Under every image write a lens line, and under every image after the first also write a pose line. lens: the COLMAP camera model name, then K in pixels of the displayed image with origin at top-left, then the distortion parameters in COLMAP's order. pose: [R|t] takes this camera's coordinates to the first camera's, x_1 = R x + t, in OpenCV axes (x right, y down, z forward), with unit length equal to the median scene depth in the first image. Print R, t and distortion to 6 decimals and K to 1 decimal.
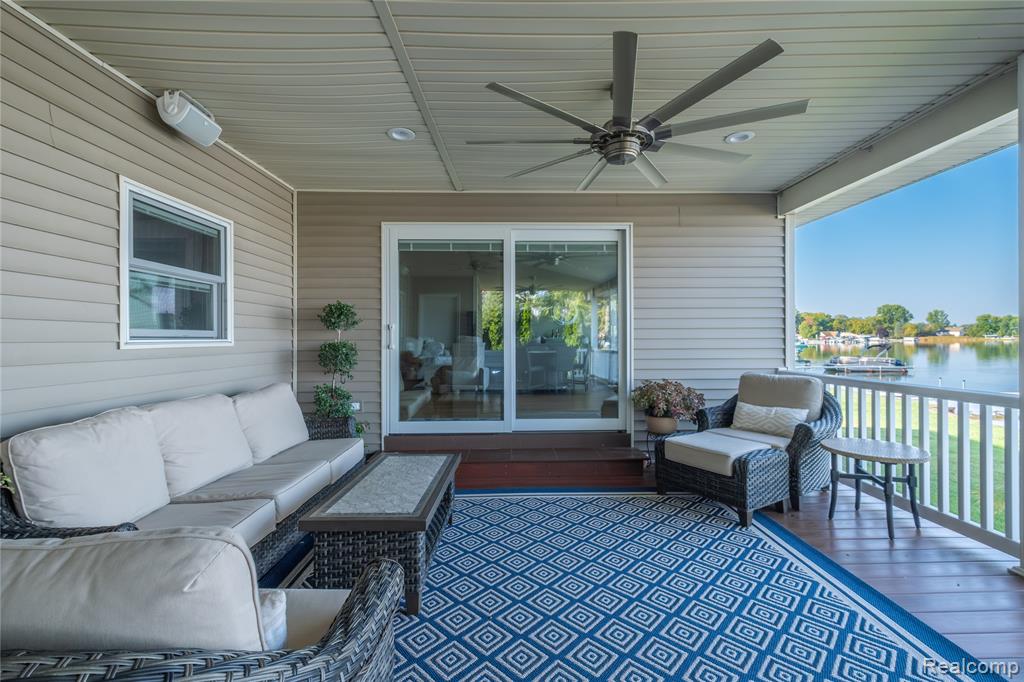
lens RADIAL K [[436.3, 0, 512.4], [0, 436.3, 336.7], [0, 0, 1]] dist [0.007382, -0.000465]
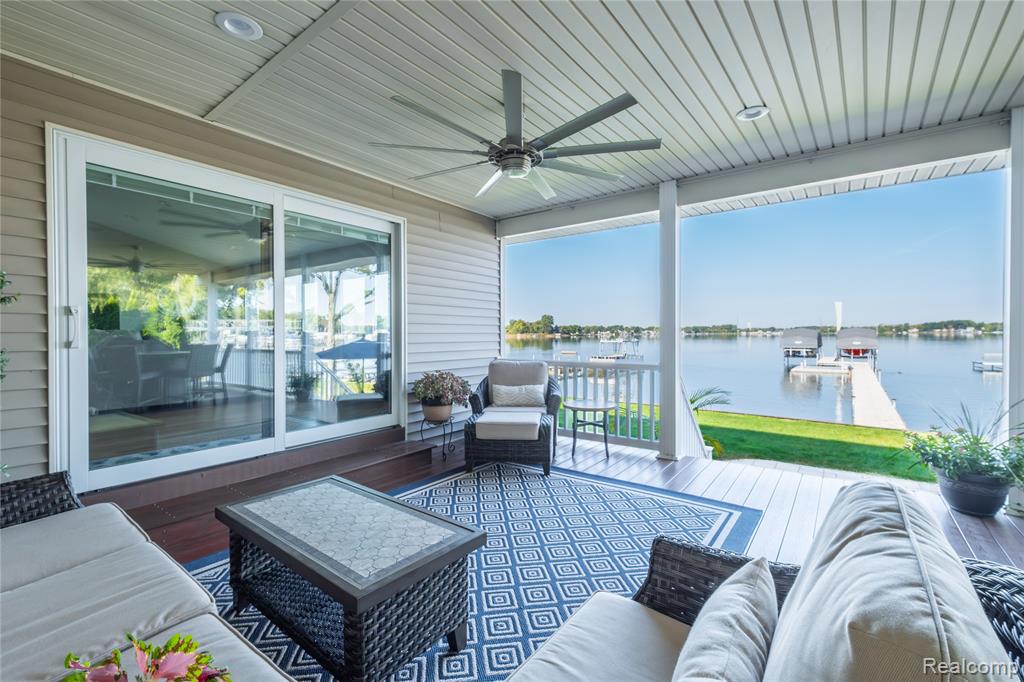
lens RADIAL K [[442.0, 0, 510.5], [0, 442.0, 337.5], [0, 0, 1]] dist [0.002992, -0.000224]
pose [[0.610676, -0.002080, 0.791878, -0.390090], [-0.004366, 0.999973, 0.005993, 0.007657], [-0.791869, -0.007117, 0.610650, 0.181613]]
